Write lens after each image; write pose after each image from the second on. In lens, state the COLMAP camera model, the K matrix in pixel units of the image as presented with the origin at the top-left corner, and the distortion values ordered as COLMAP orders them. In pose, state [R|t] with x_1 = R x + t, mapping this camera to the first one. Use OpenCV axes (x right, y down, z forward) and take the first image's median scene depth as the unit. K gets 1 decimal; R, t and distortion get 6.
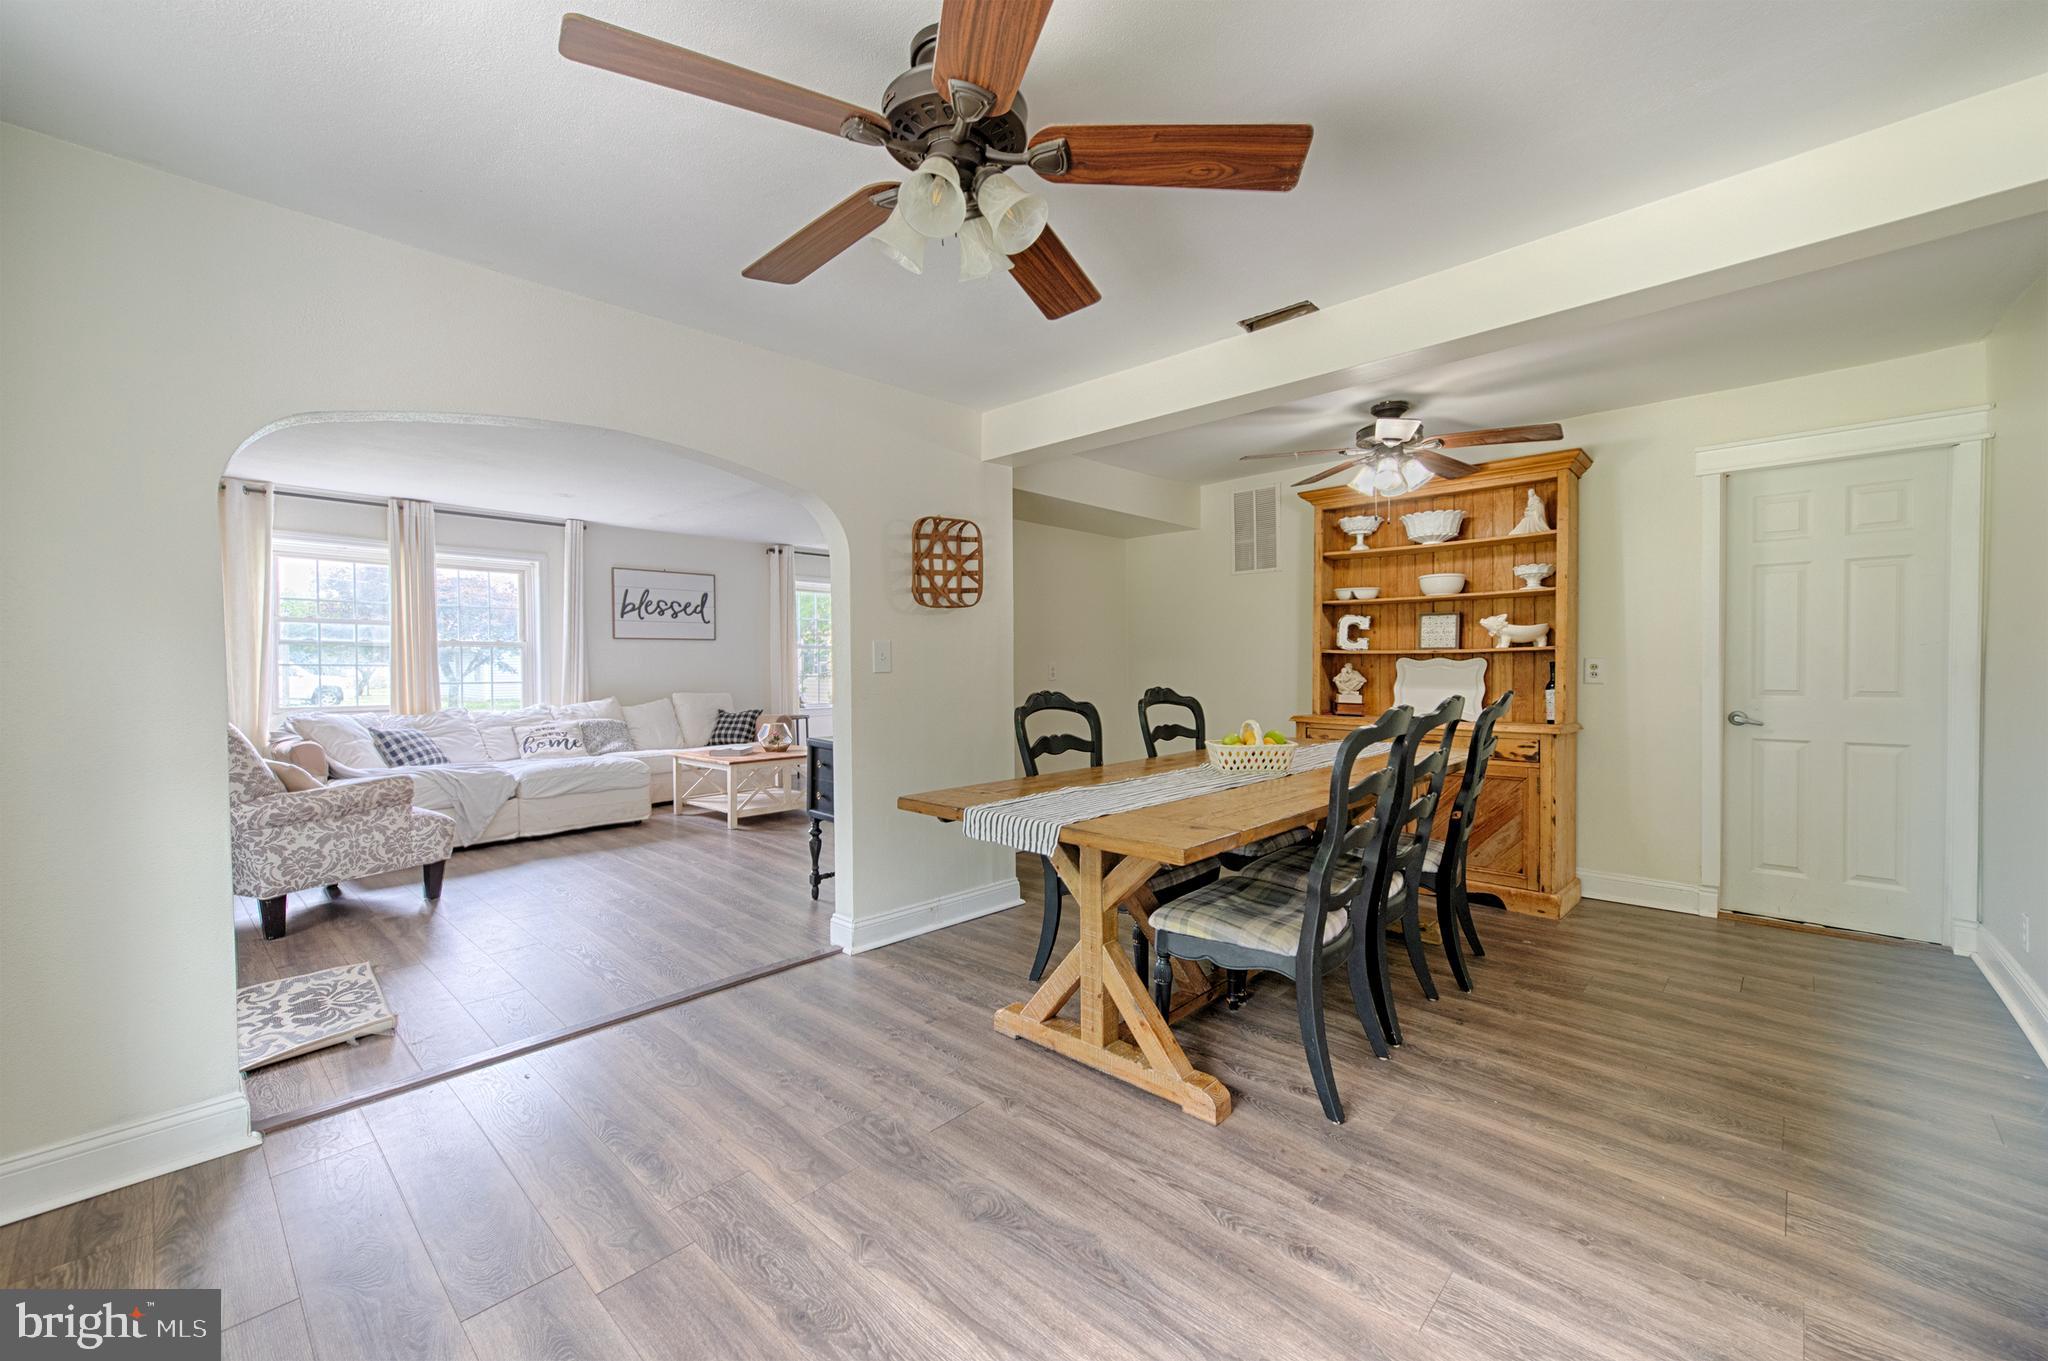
lens RADIAL K [[829.8, 0, 1030.0], [0, 829.8, 684.5], [0, 0, 1]] dist [0.008861, -0.000394]
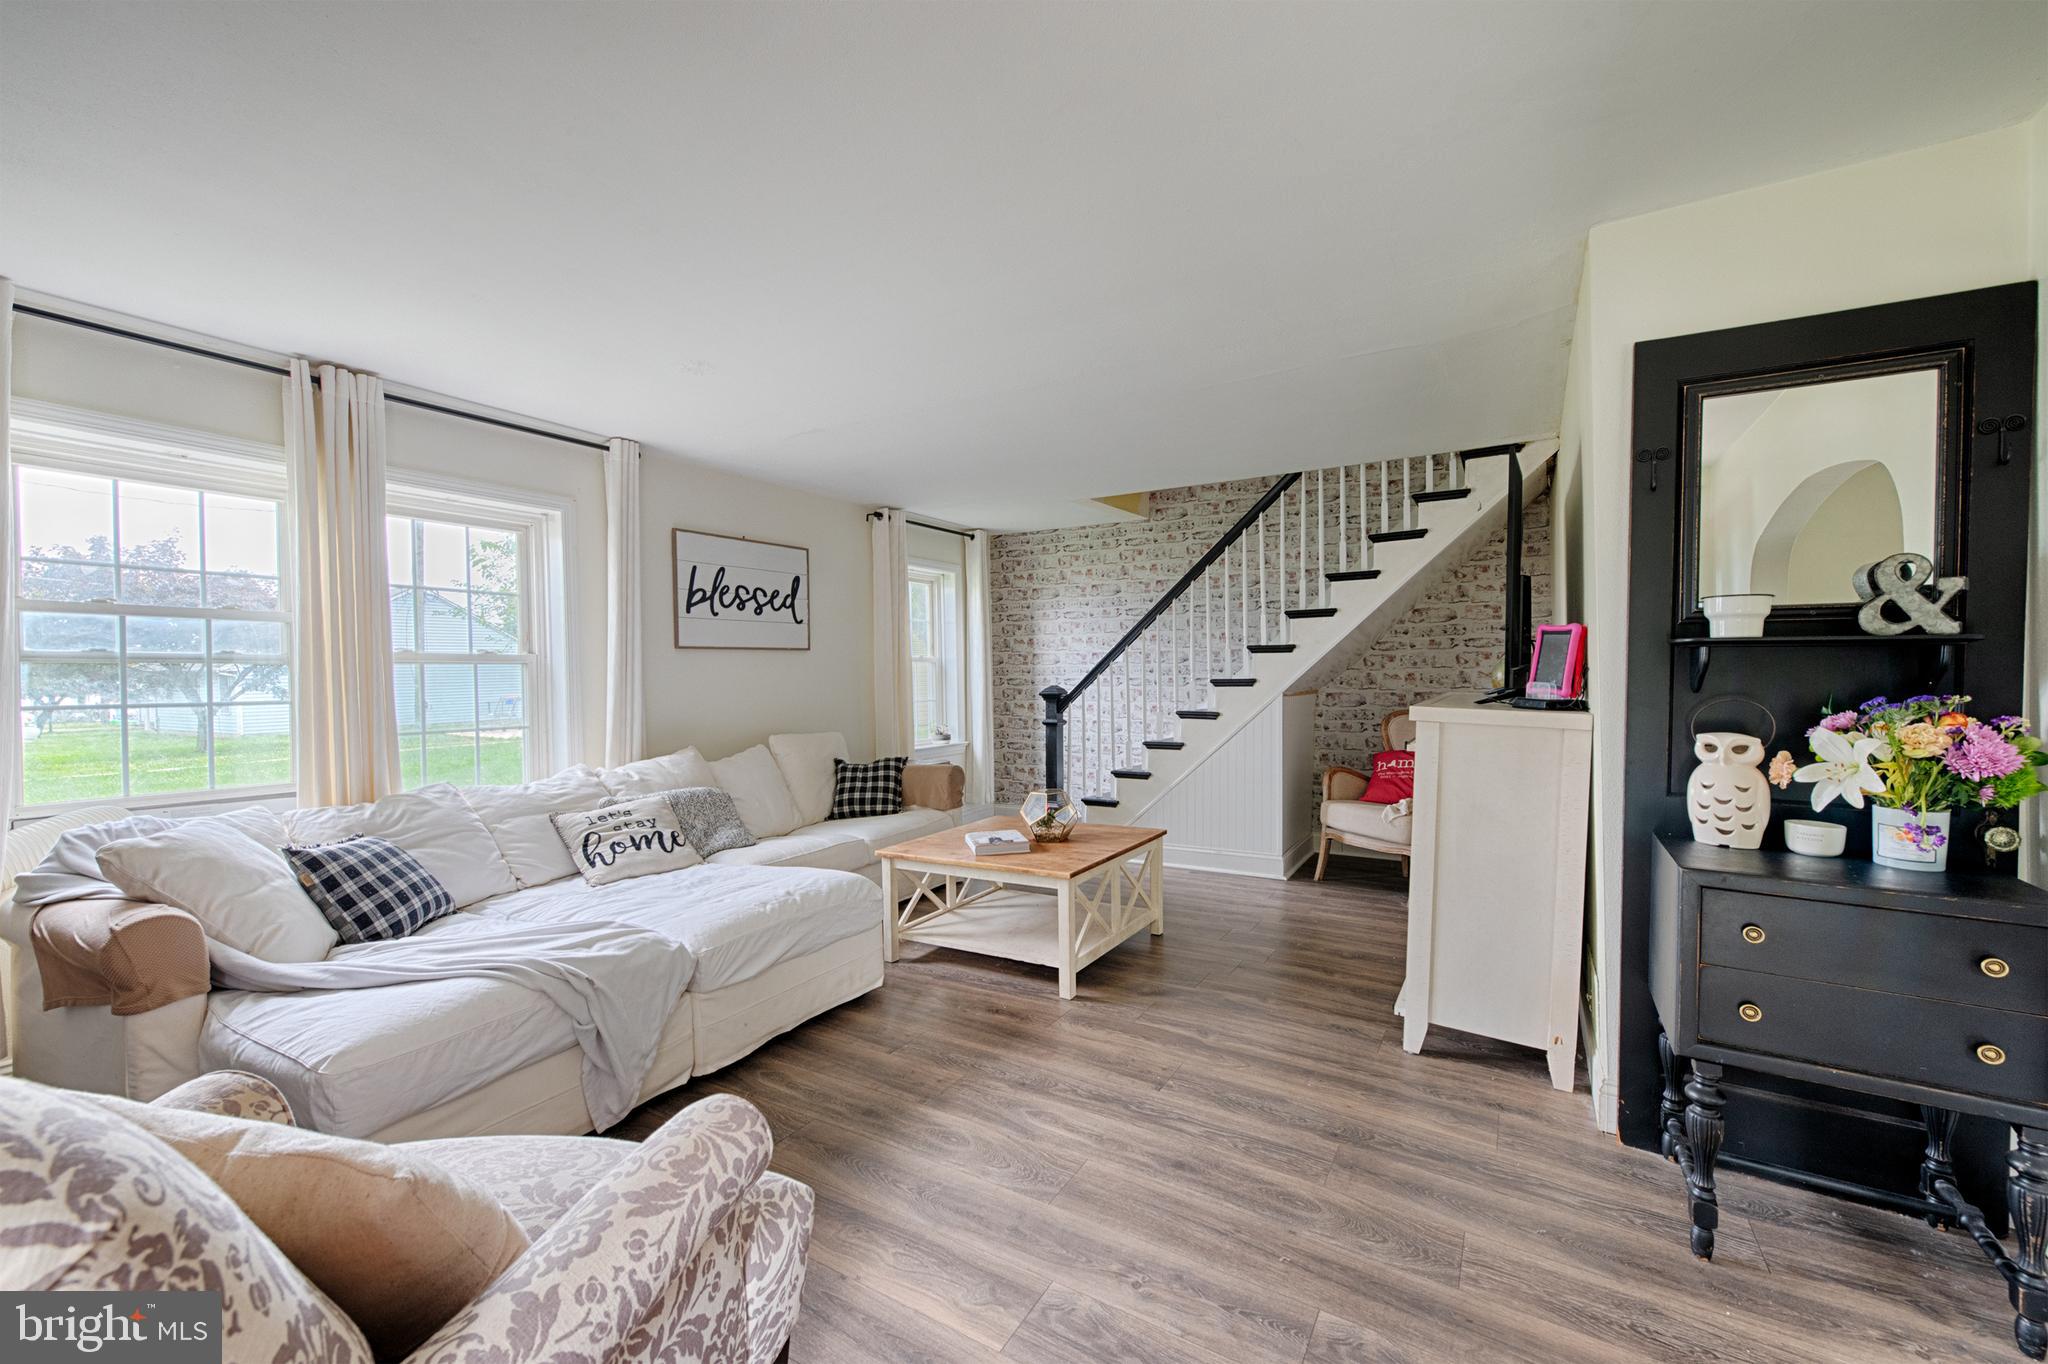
lens RADIAL K [[816.9, 0, 1020.4], [0, 816.9, 684.0], [0, 0, 1]] dist [0.005818, -0.000686]
pose [[0.977399, -0.015937, 0.210802, -0.449304], [0.018785, 0.999757, -0.011515, -0.020738], [-0.210567, 0.015215, 0.977461, 0.439855]]
